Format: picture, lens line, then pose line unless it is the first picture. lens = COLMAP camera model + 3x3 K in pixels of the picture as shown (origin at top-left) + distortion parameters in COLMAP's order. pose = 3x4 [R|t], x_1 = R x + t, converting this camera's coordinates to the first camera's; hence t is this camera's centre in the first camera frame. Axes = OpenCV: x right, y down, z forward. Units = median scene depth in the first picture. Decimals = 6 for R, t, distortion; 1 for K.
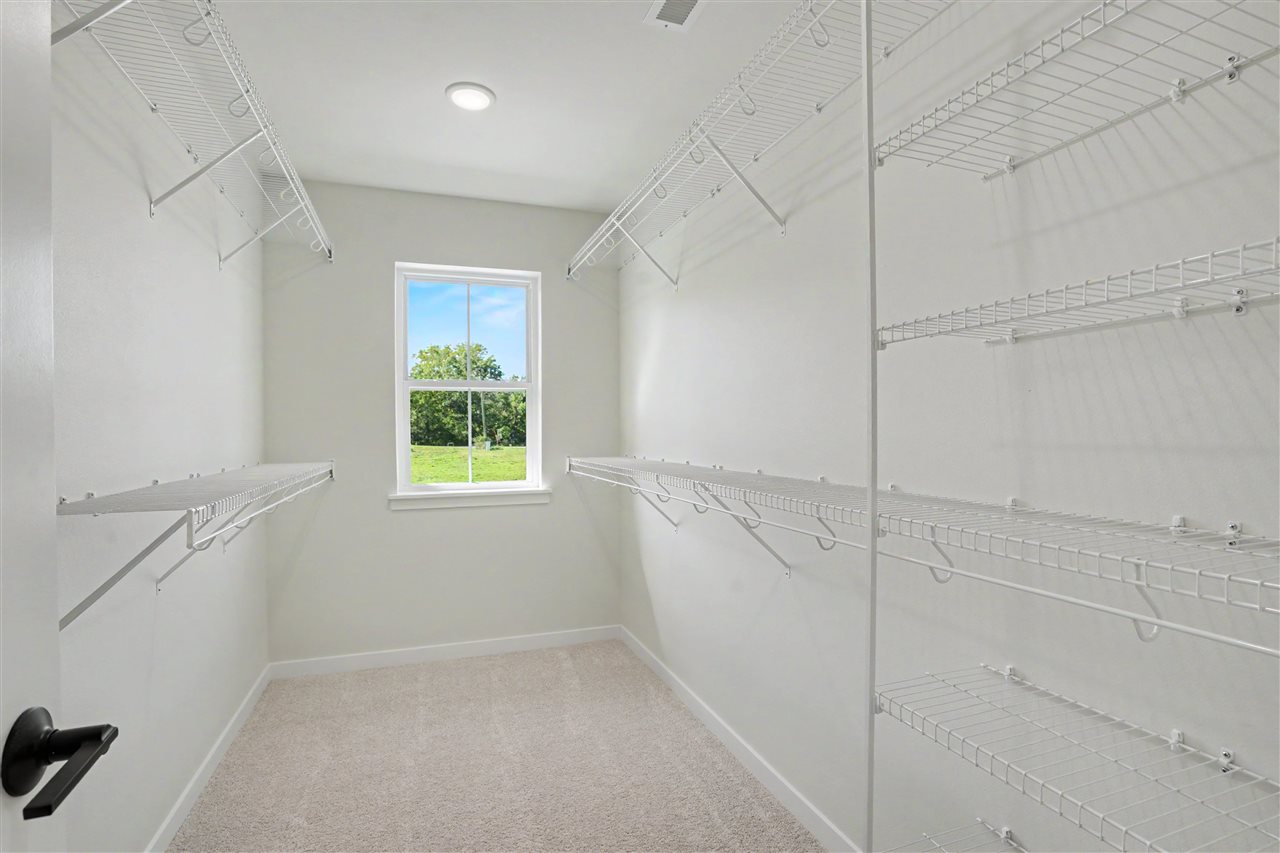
lens RADIAL K [[594.8, 0, 640.0], [0, 594.8, 426.5], [0, 0, 1]] dist [-0.021946, 0.000590]
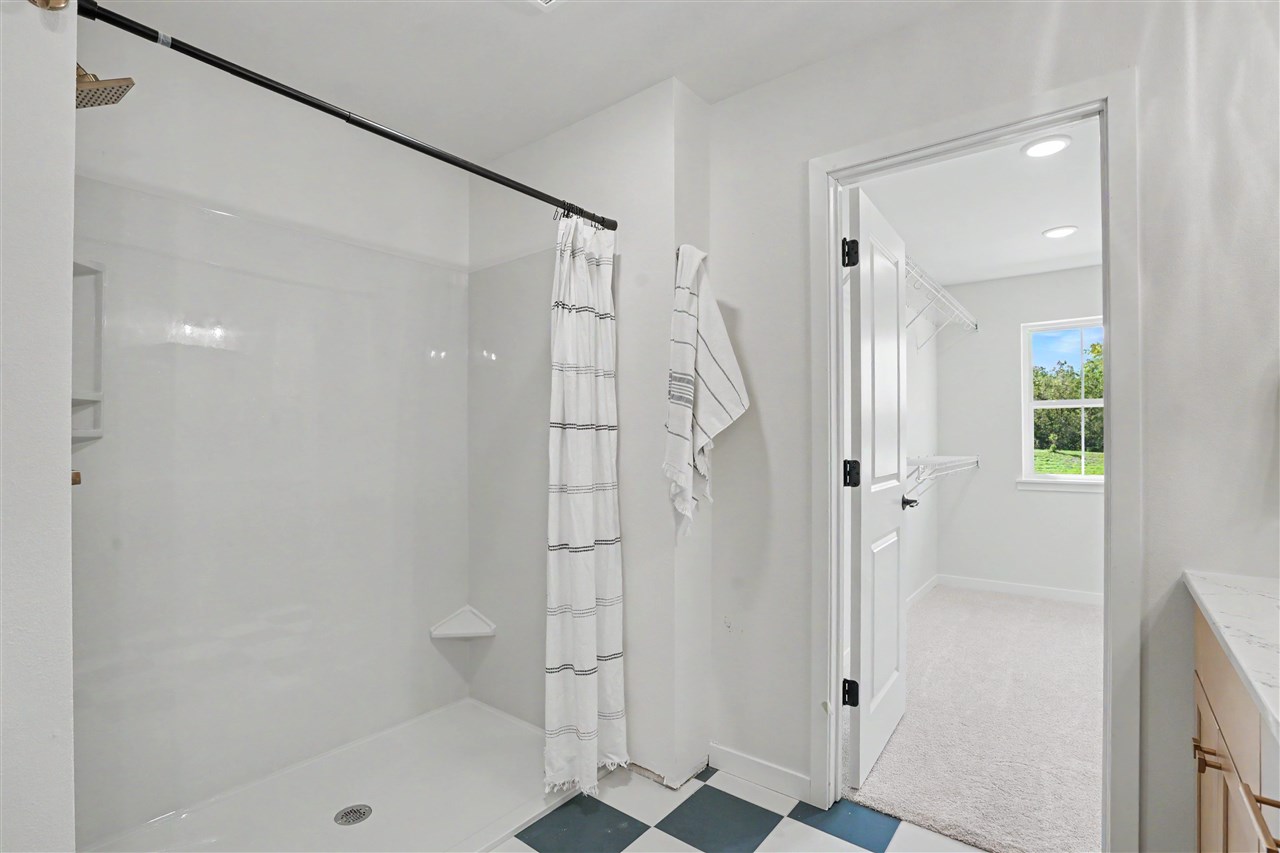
lens RADIAL K [[594.8, 0, 640.0], [0, 594.8, 426.5], [0, 0, 1]] dist [-0.021946, 0.000590]
pose [[0.525142, -0.002471, -0.851011, 0.351442], [-0.002438, 0.999987, -0.004408, -0.010025], [0.851011, 0.004390, 0.525129, -0.607392]]
